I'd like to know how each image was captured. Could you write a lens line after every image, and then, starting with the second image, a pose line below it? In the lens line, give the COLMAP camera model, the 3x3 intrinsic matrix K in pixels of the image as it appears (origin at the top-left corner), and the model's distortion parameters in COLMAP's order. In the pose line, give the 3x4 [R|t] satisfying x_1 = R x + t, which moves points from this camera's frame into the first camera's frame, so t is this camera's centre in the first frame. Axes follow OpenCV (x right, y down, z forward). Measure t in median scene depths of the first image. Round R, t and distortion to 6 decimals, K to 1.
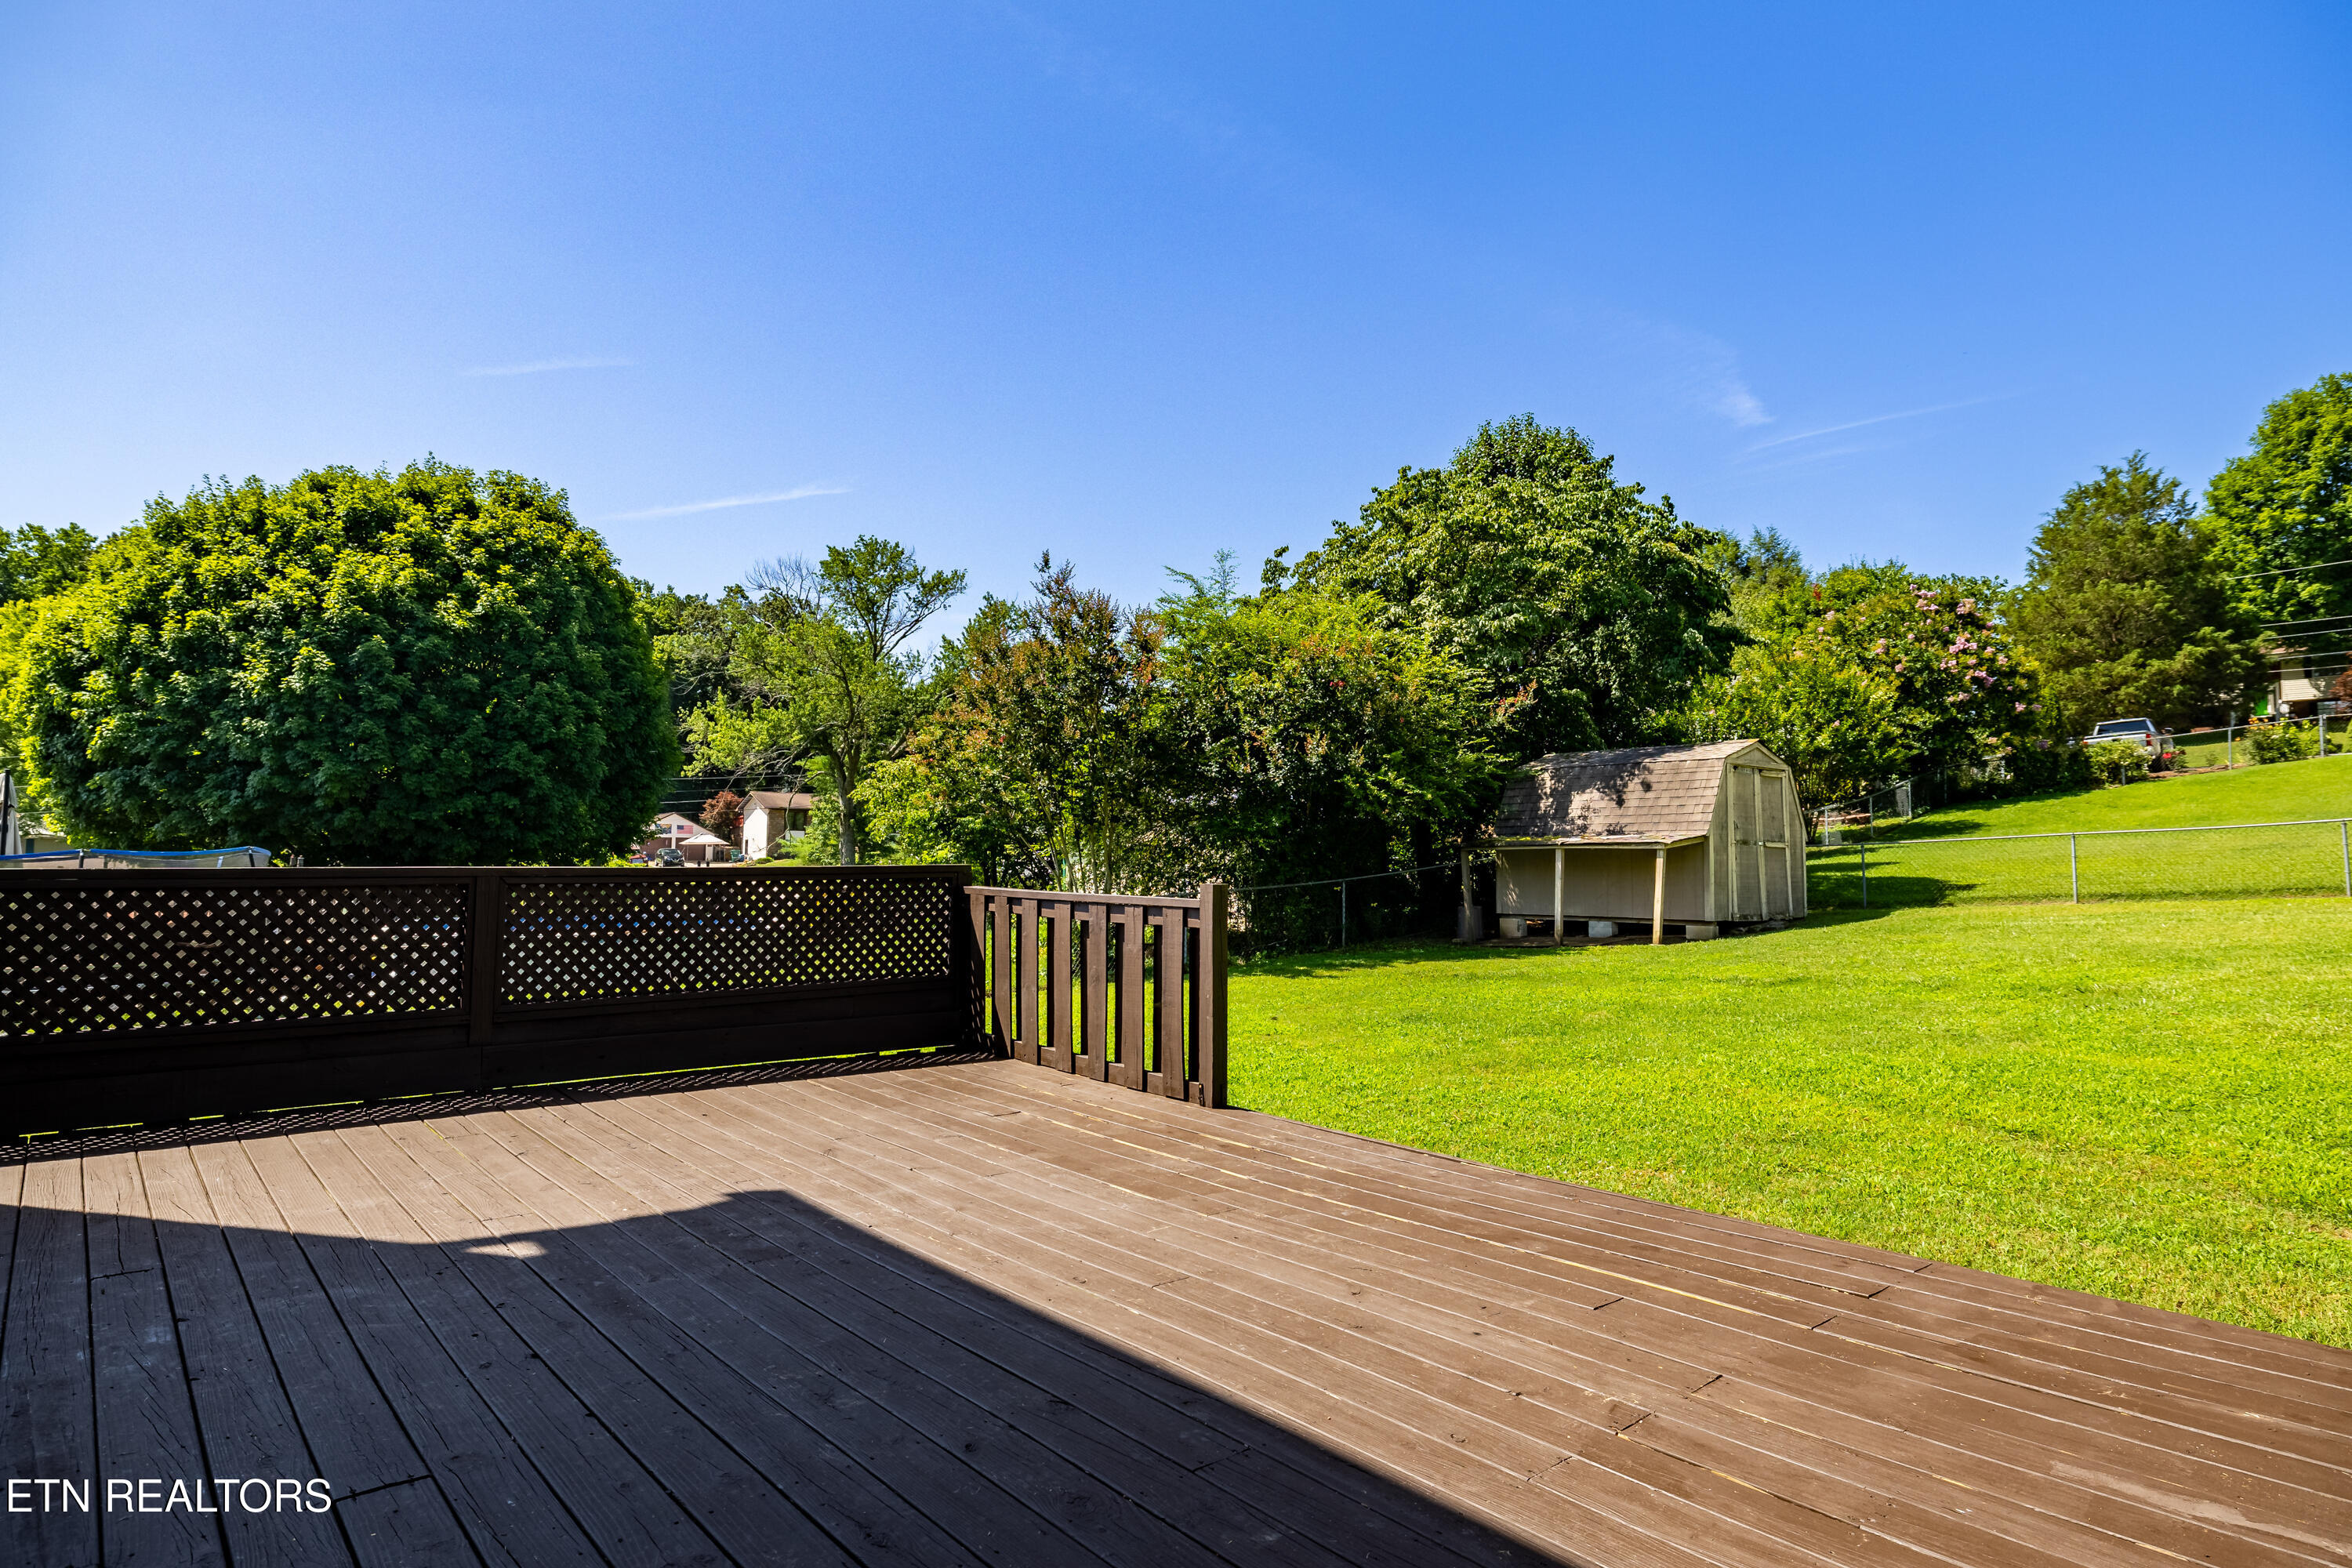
lens RADIAL K [[1275.0, 0, 1183.0], [0, 1275.0, 779.9], [0, 0, 1]] dist [0.002836, 0.002589]
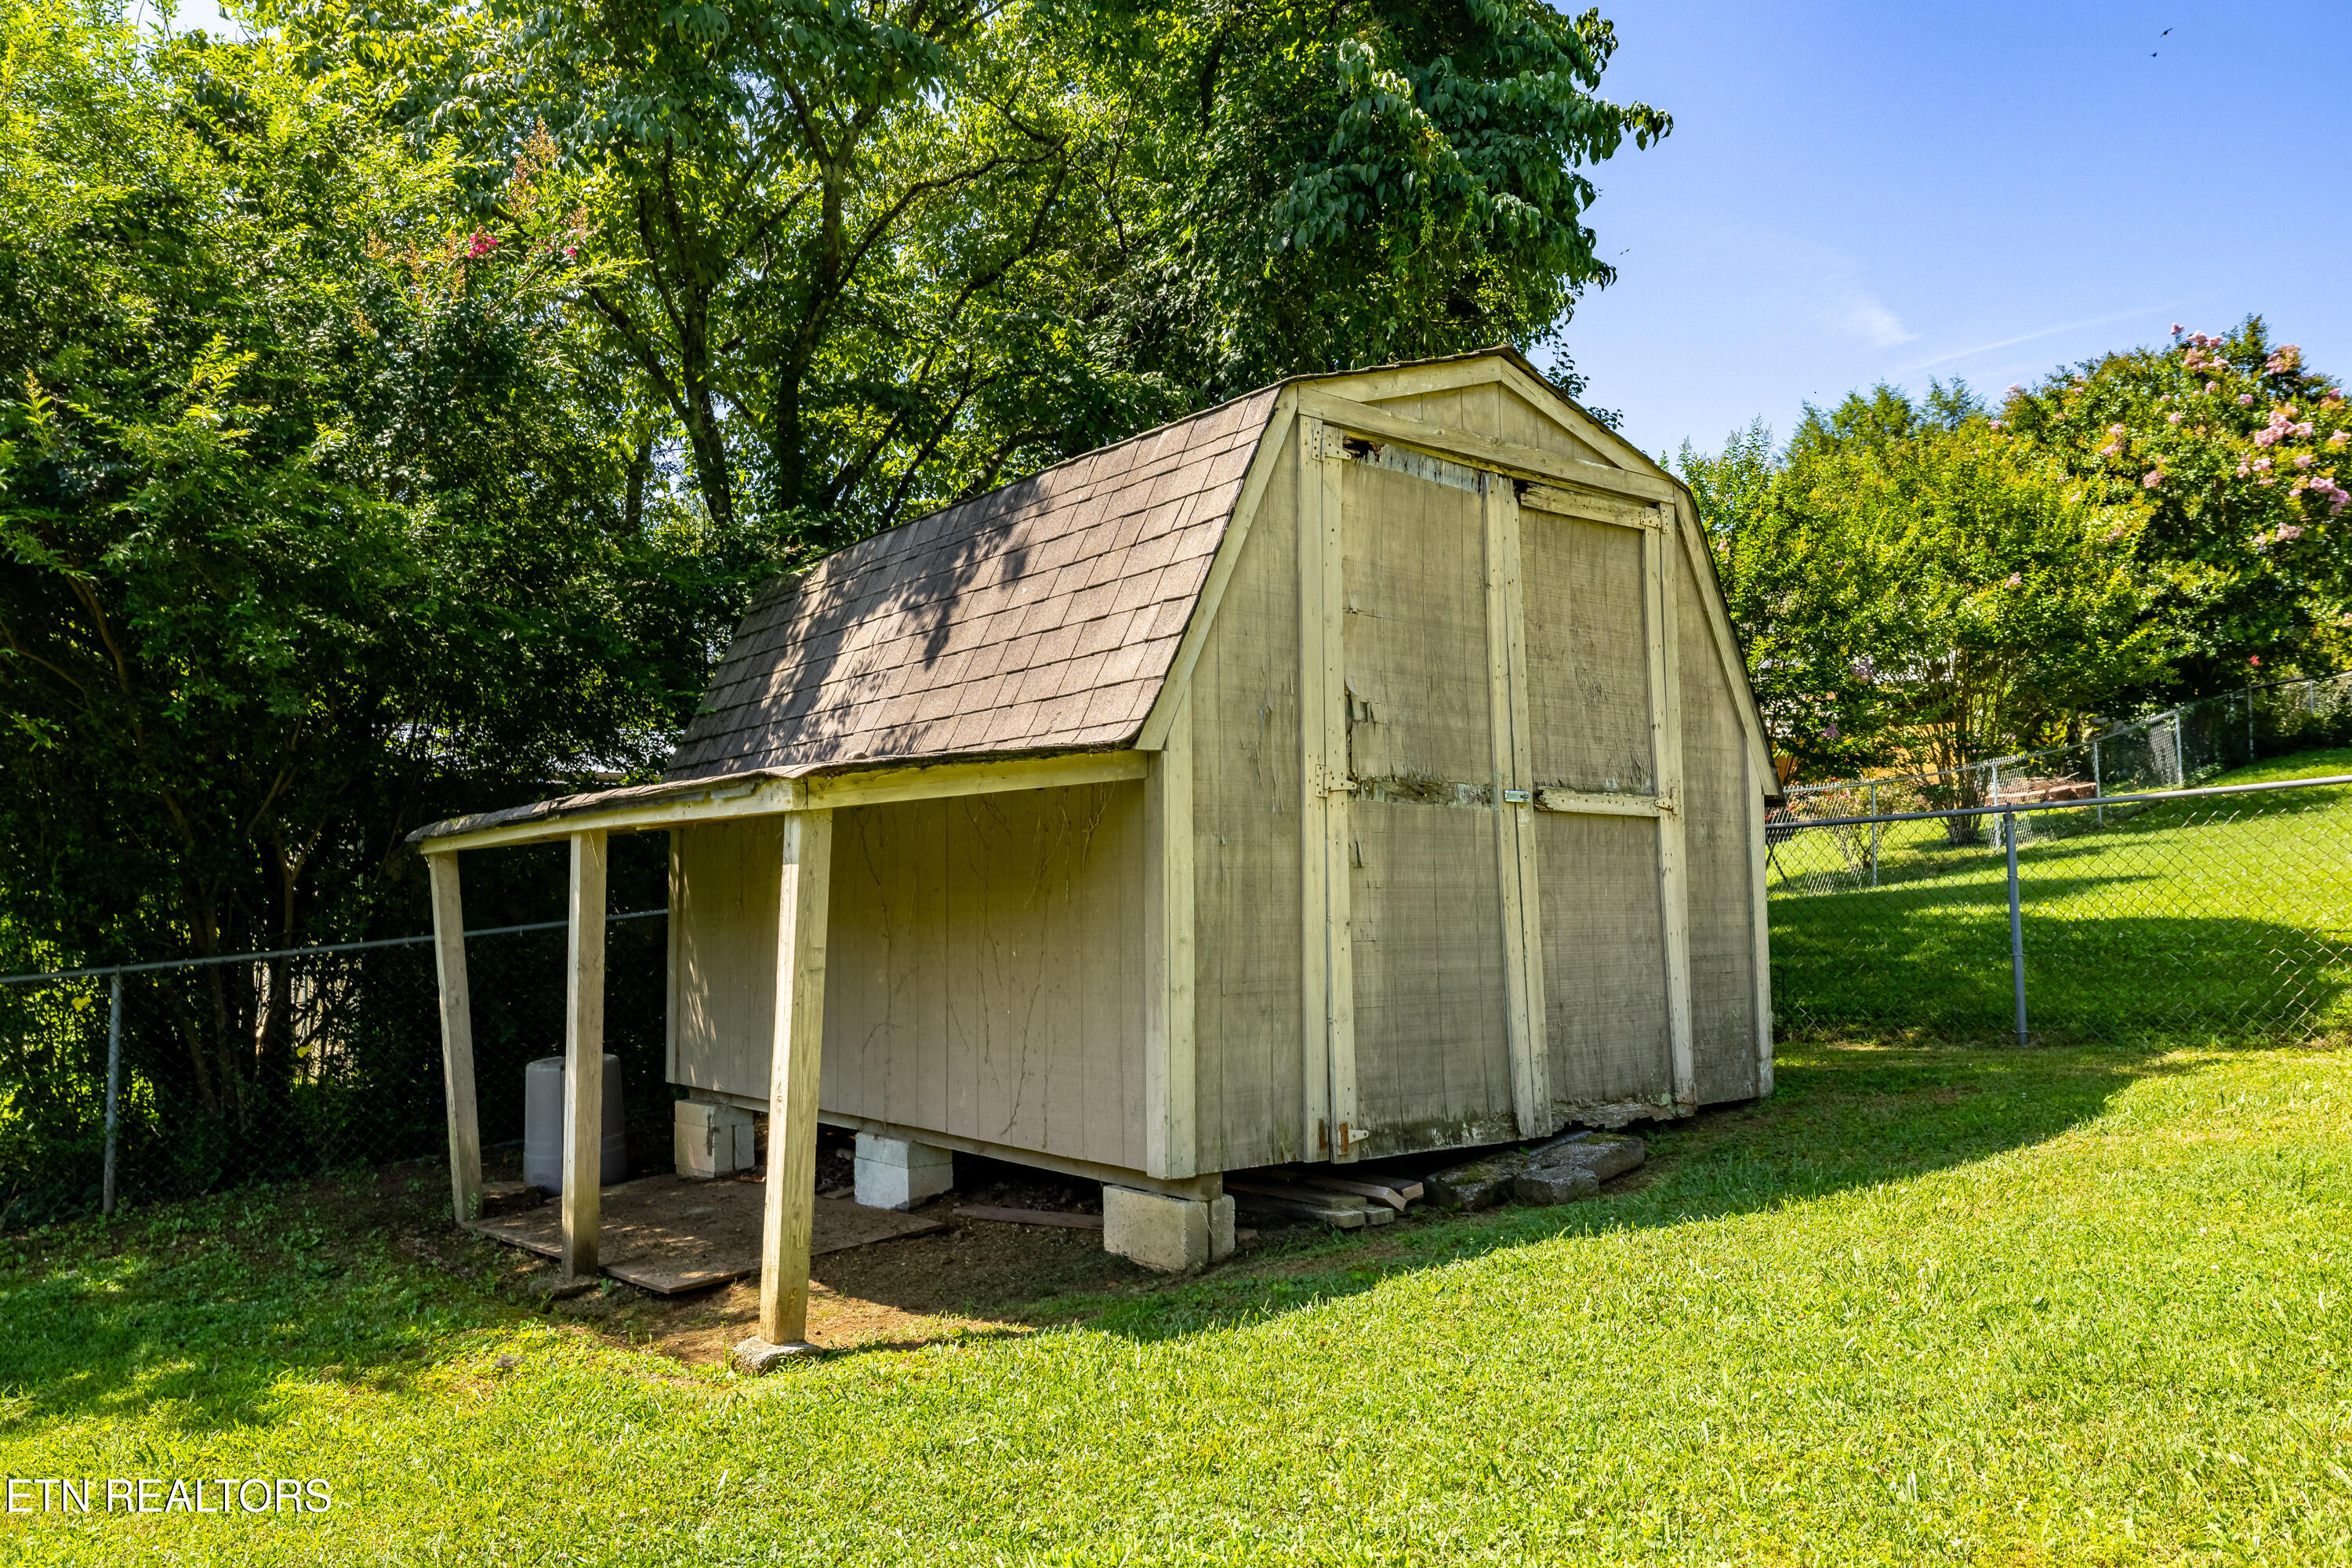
lens RADIAL K [[1625.5, 0, 1176.2], [0, 1625.5, 784.3], [0, 0, 1]] dist [-0.001403, -0.001271]
pose [[0.999187, -0.019486, -0.035301, 0.211000], [0.019303, 0.999798, -0.005524, 0.025154], [0.035401, 0.004838, 0.999361, 0.371383]]
